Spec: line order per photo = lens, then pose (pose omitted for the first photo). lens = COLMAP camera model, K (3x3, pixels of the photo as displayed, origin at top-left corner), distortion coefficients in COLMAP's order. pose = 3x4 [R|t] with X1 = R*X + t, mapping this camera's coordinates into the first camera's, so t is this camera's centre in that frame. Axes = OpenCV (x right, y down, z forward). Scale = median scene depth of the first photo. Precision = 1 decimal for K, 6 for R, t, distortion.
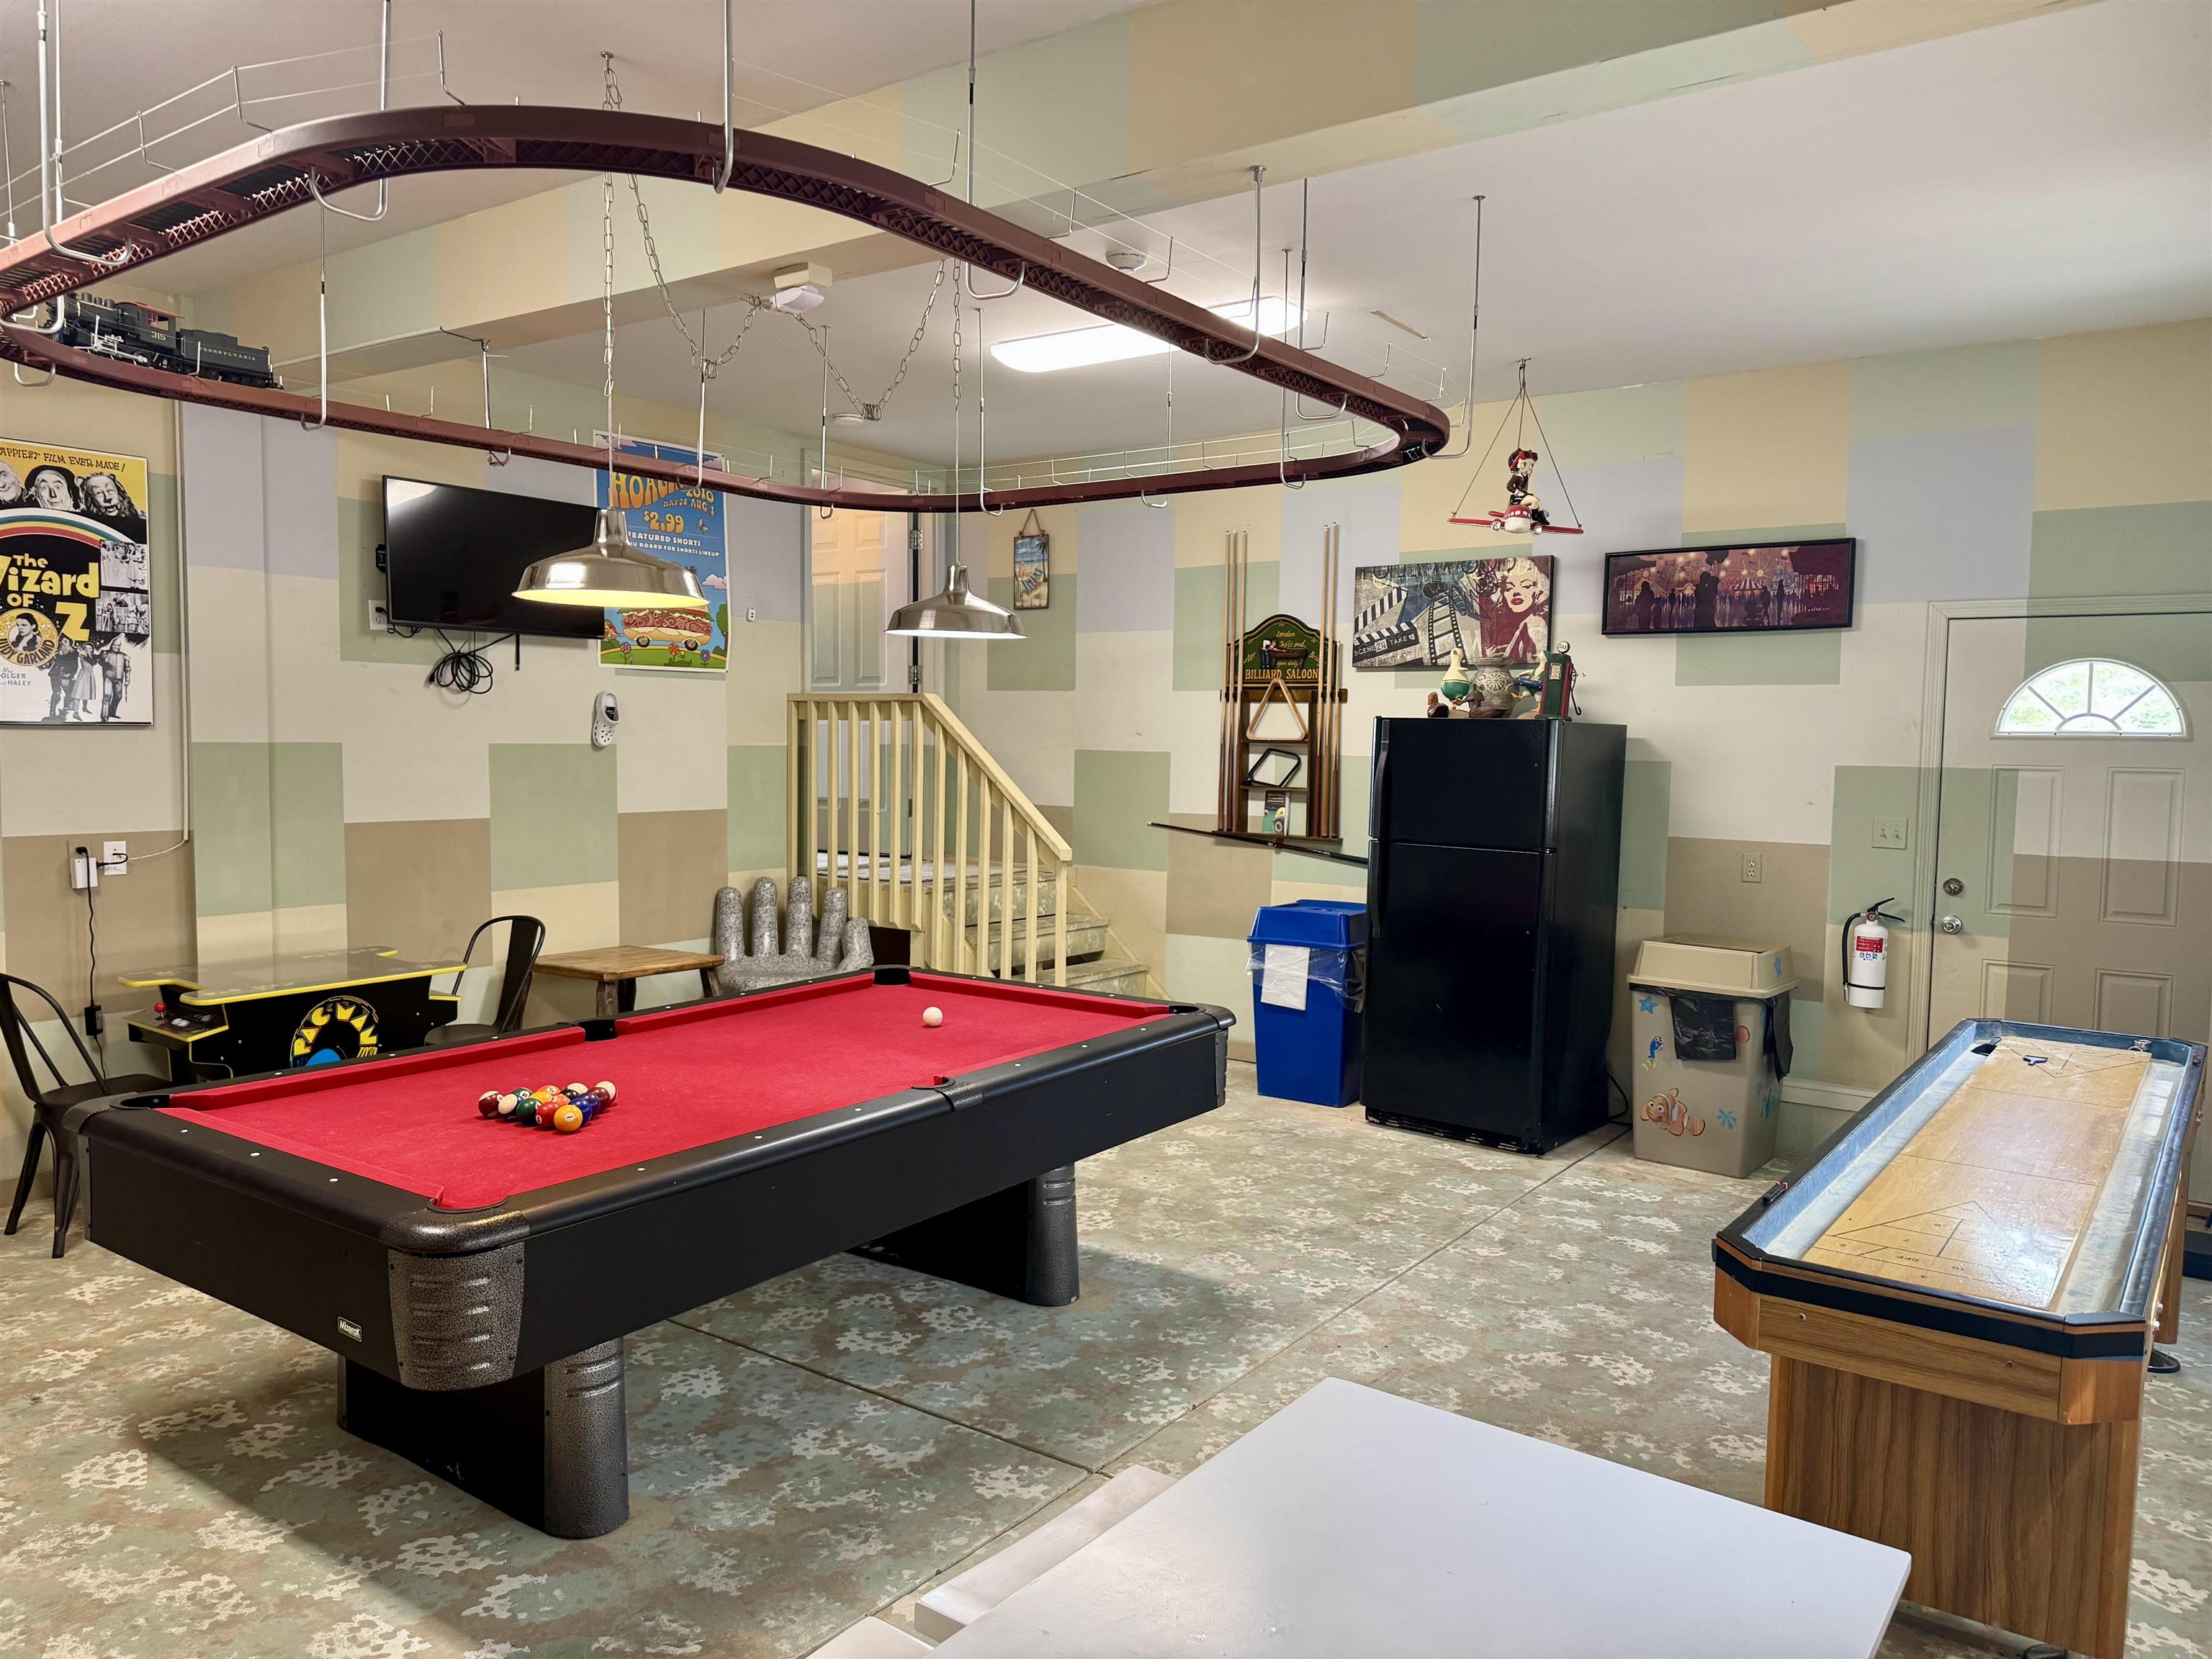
lens RADIAL K [[1555.4, 0, 1104.2], [0, 1555.4, 826.0], [0, 0, 1]] dist [0.150031, -0.184772]
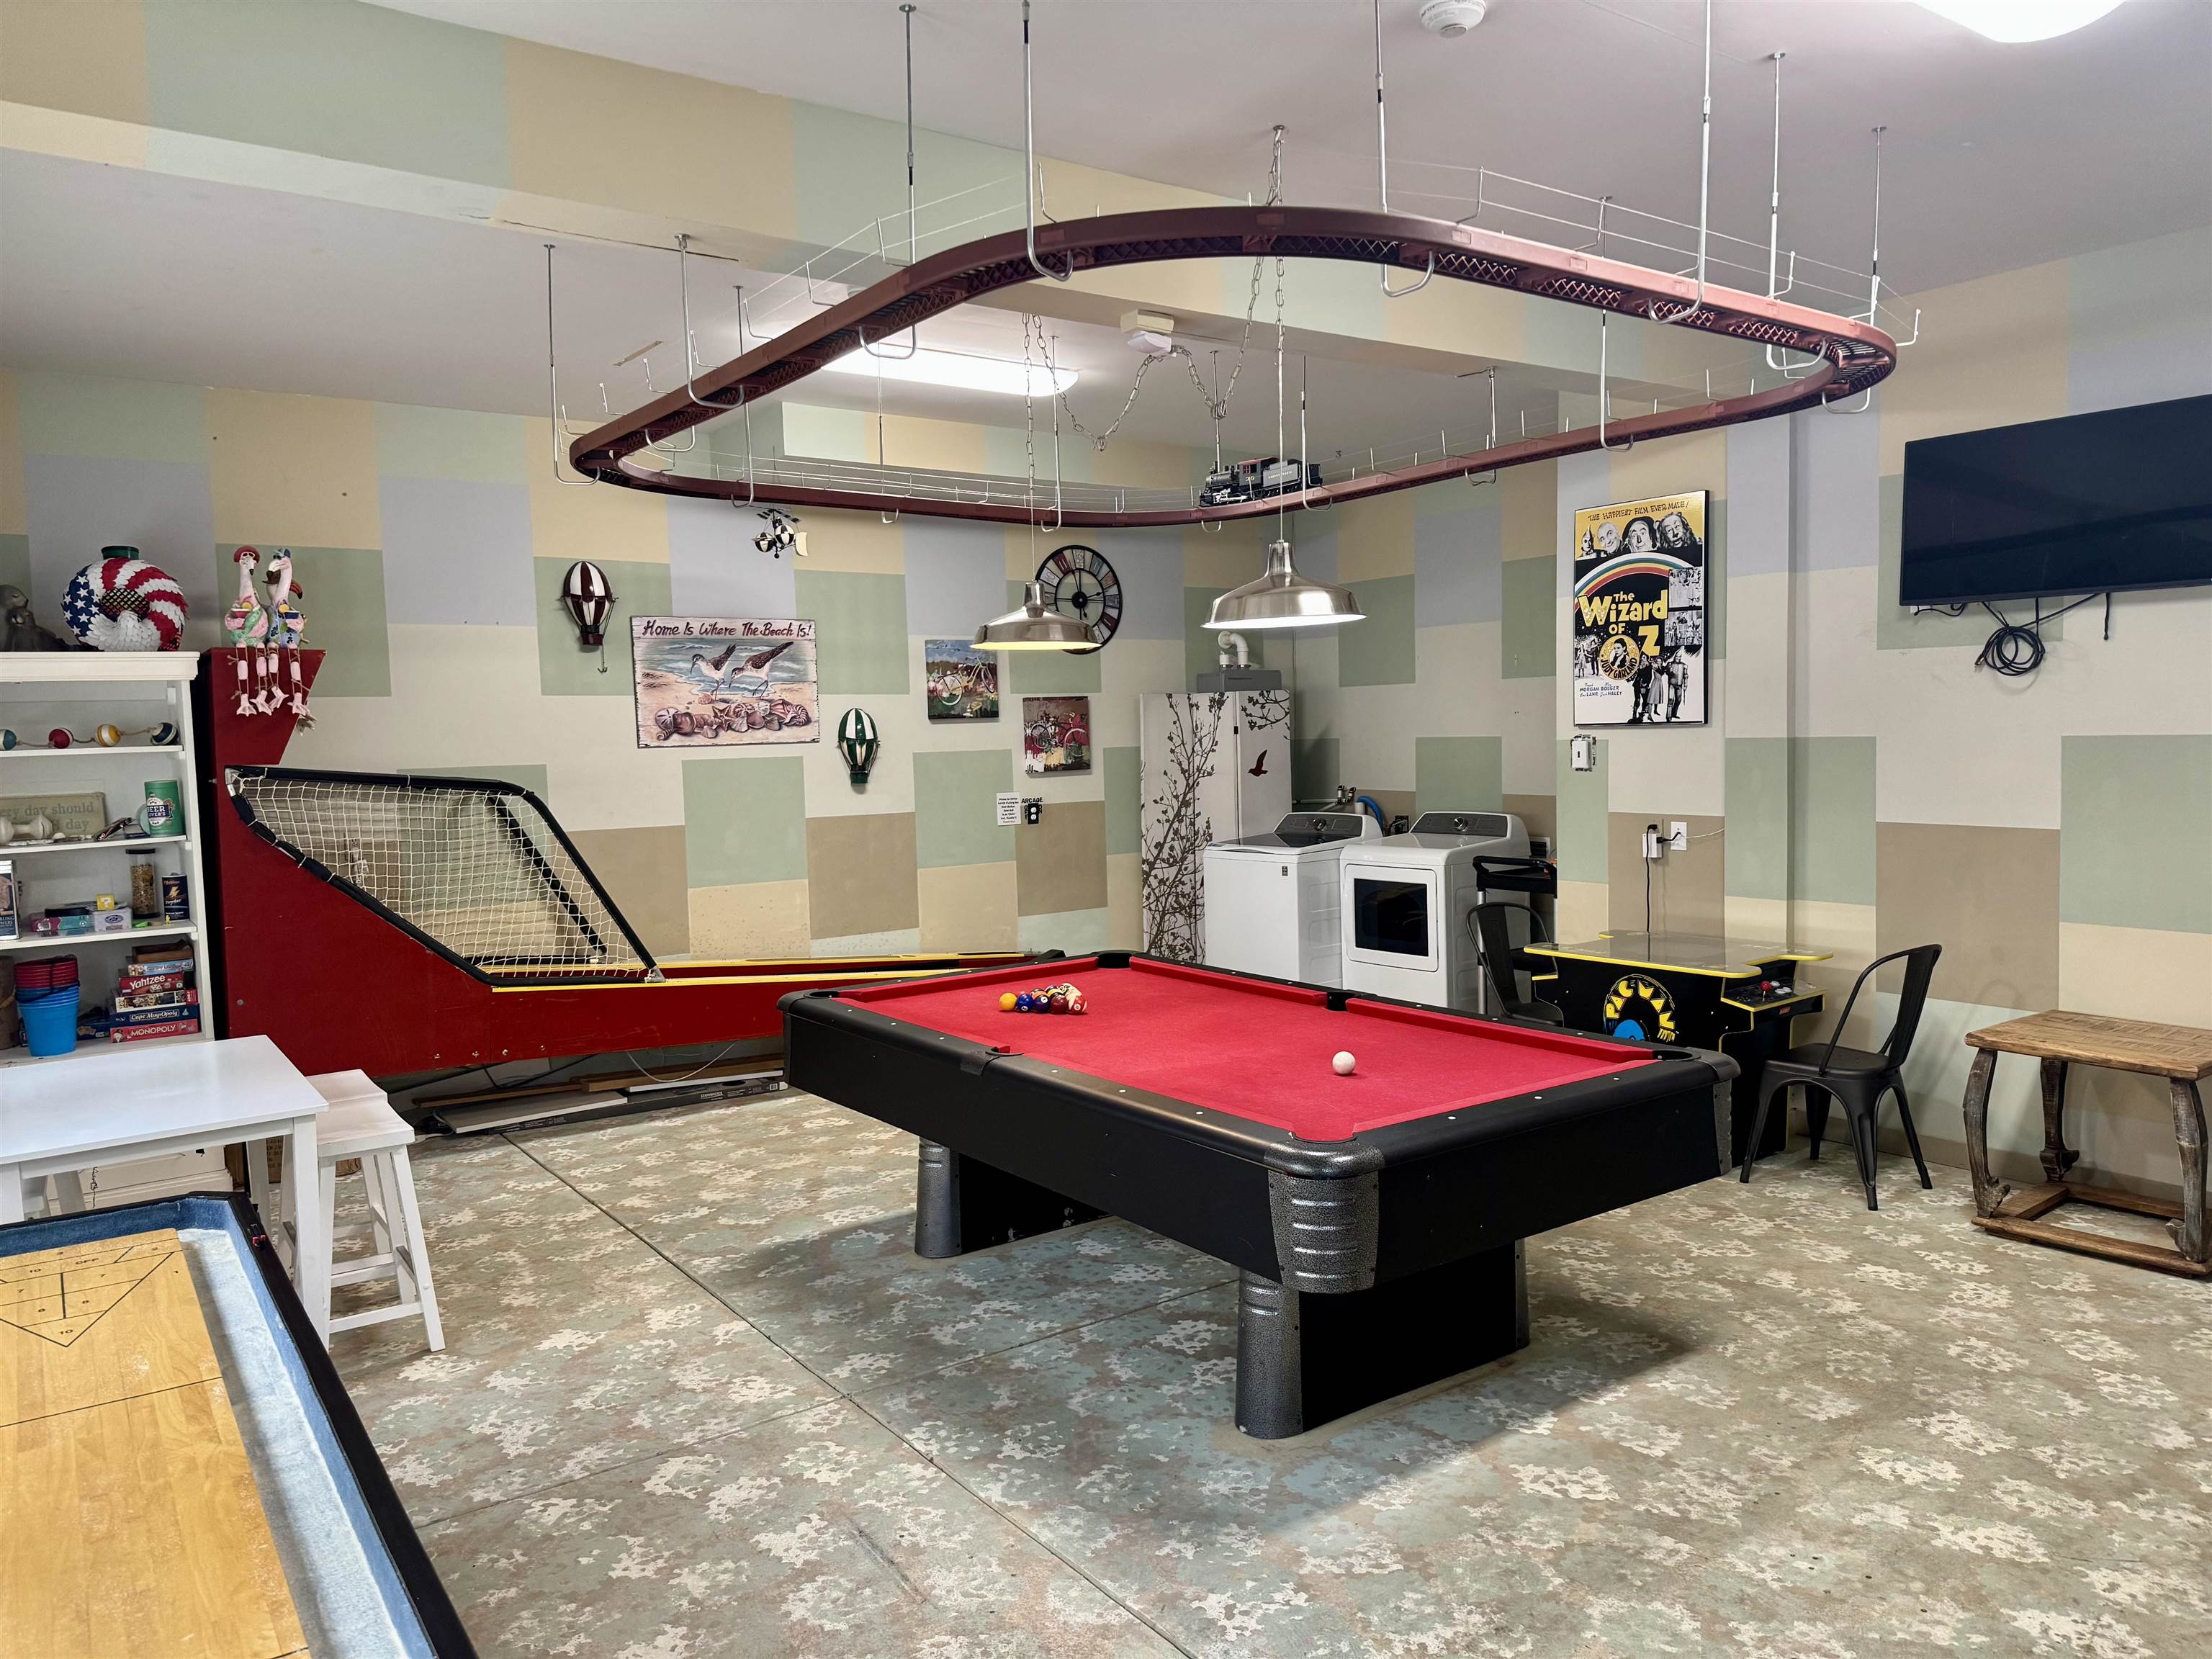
lens RADIAL K [[1555.4, 0, 1104.2], [0, 1555.4, 826.0], [0, 0, 1]] dist [0.150031, -0.184772]
pose [[-0.323387, 0.051459, -0.944866, 0.649072], [-0.041989, 0.996756, 0.068656, -0.051992], [0.945335, 0.061876, -0.320178, 1.007050]]
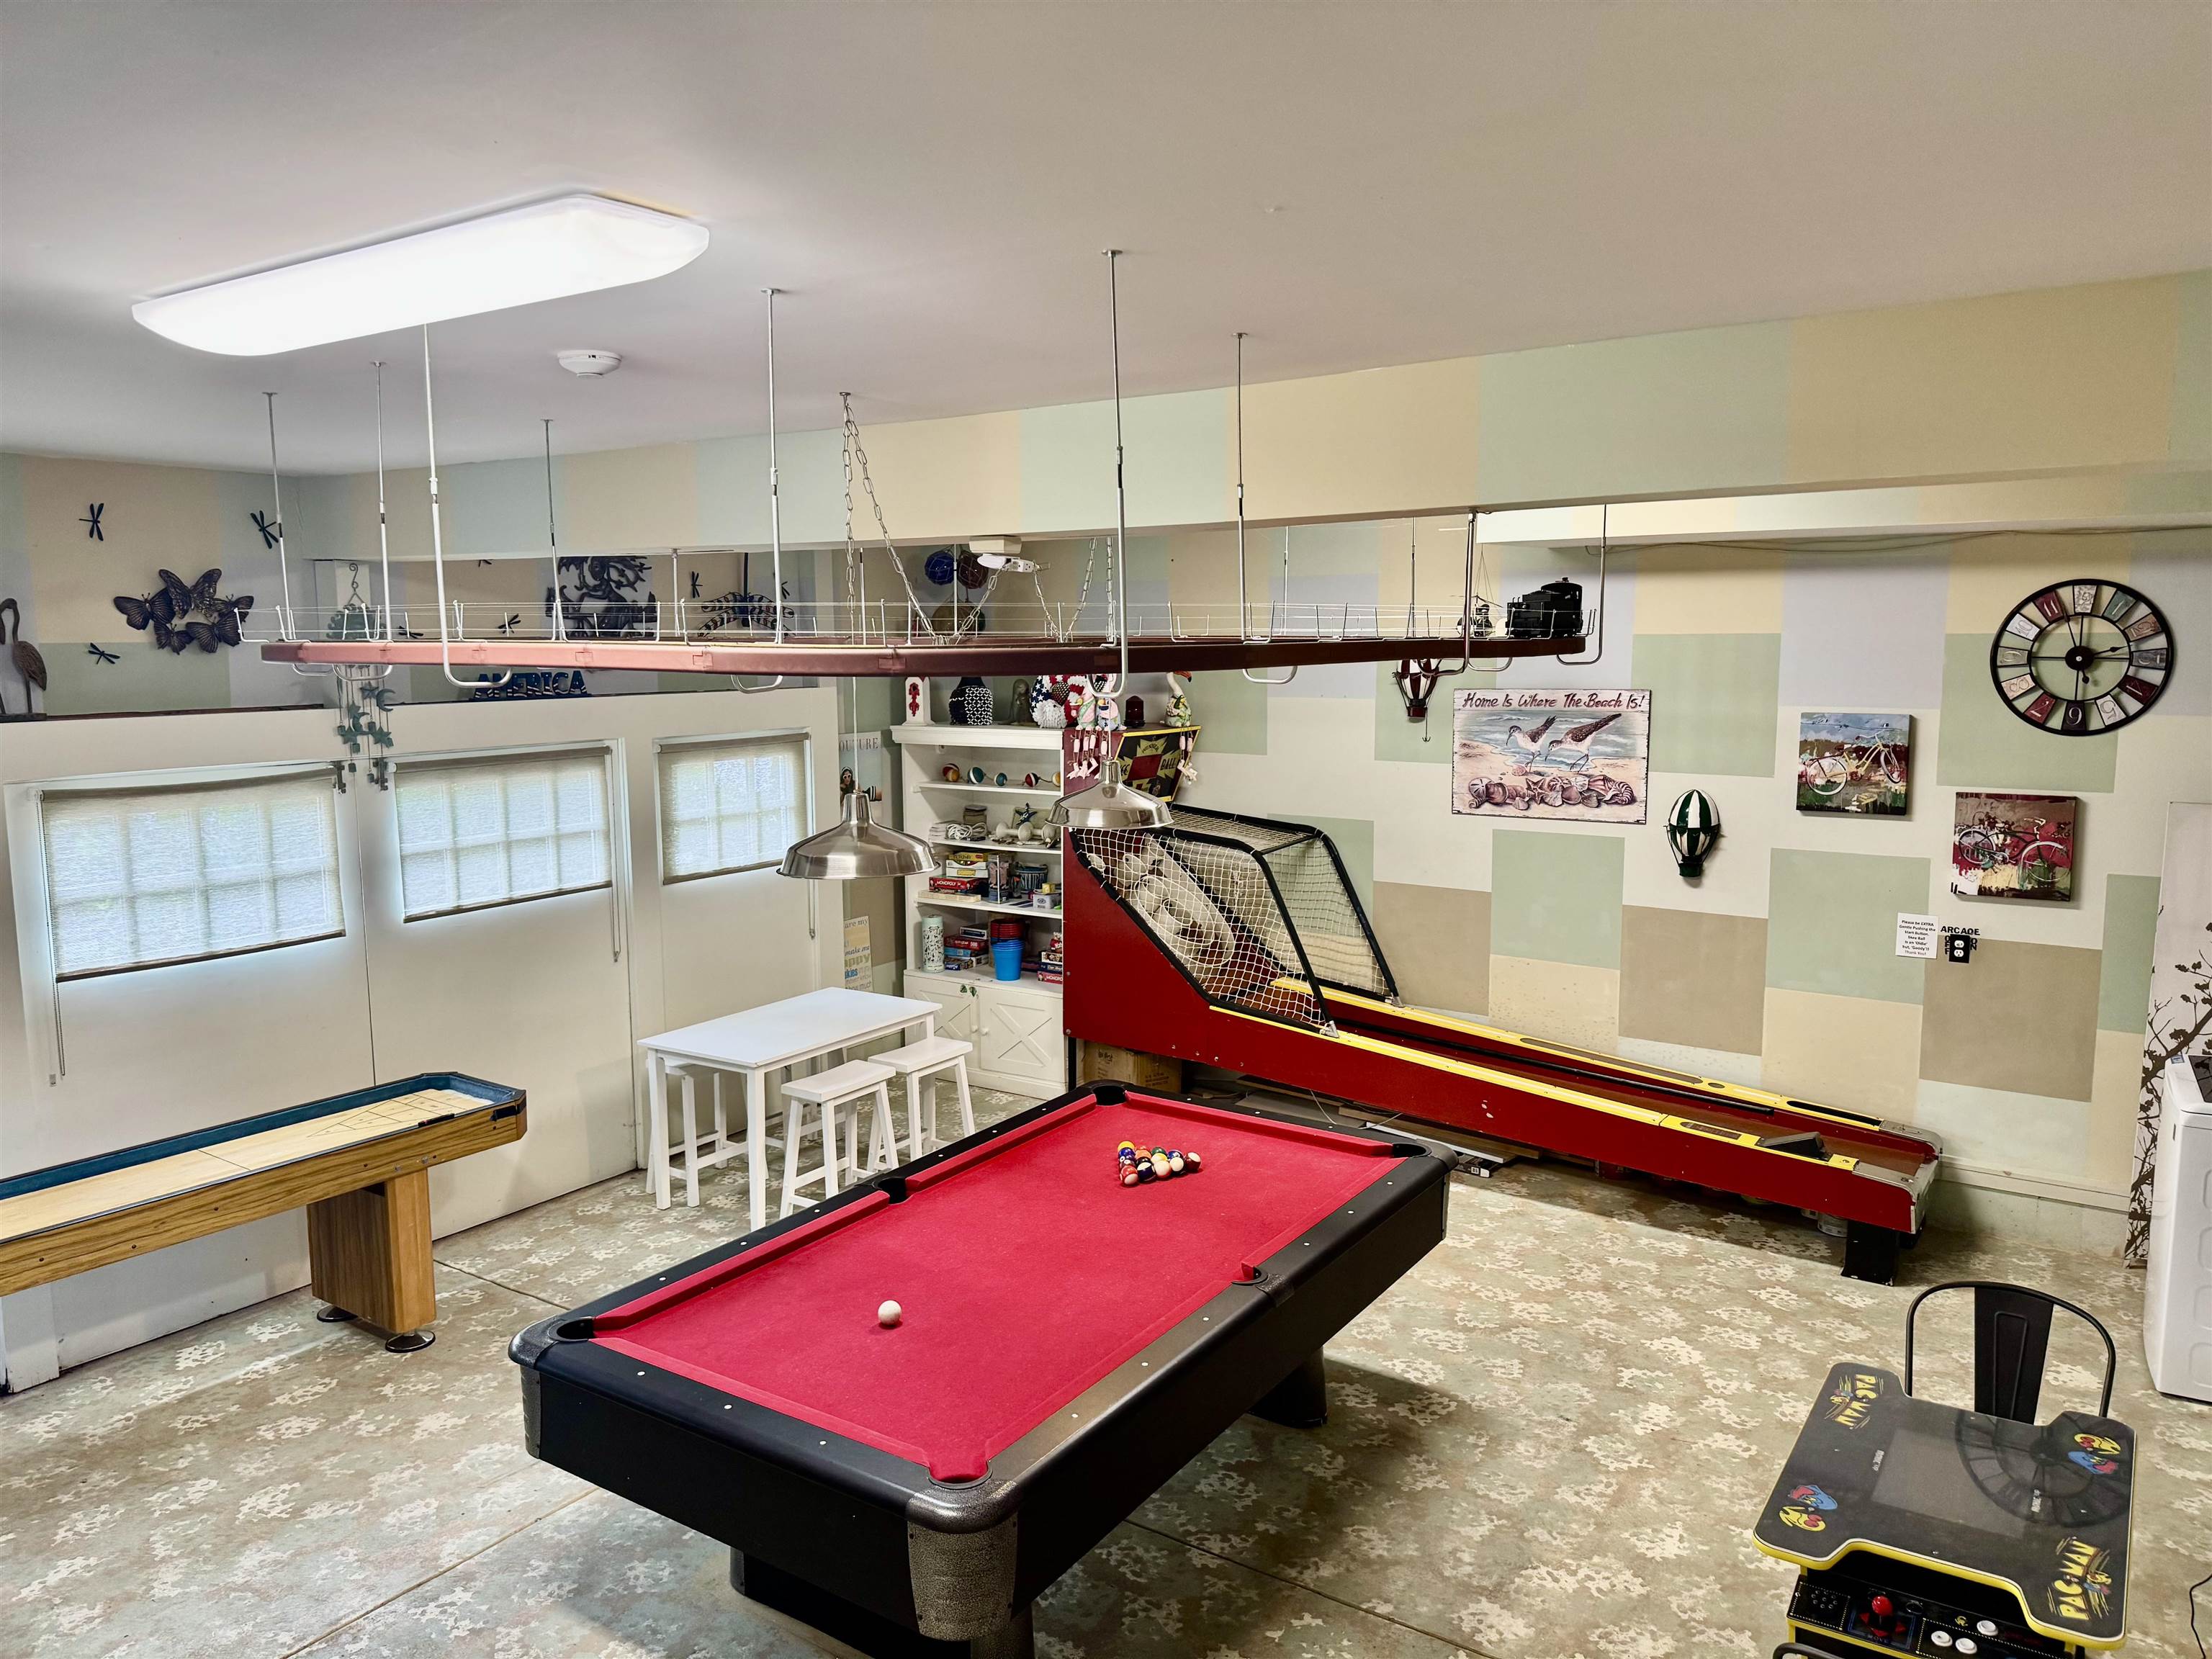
lens RADIAL K [[1555.4, 0, 1104.2], [0, 1555.4, 826.0], [0, 0, 1]] dist [0.150031, -0.184772]
pose [[-0.999605, -0.007036, -0.027197, -0.177413], [-0.012081, 0.981702, 0.190040, -0.270179], [0.025362, 0.190294, -0.981399, 1.592900]]
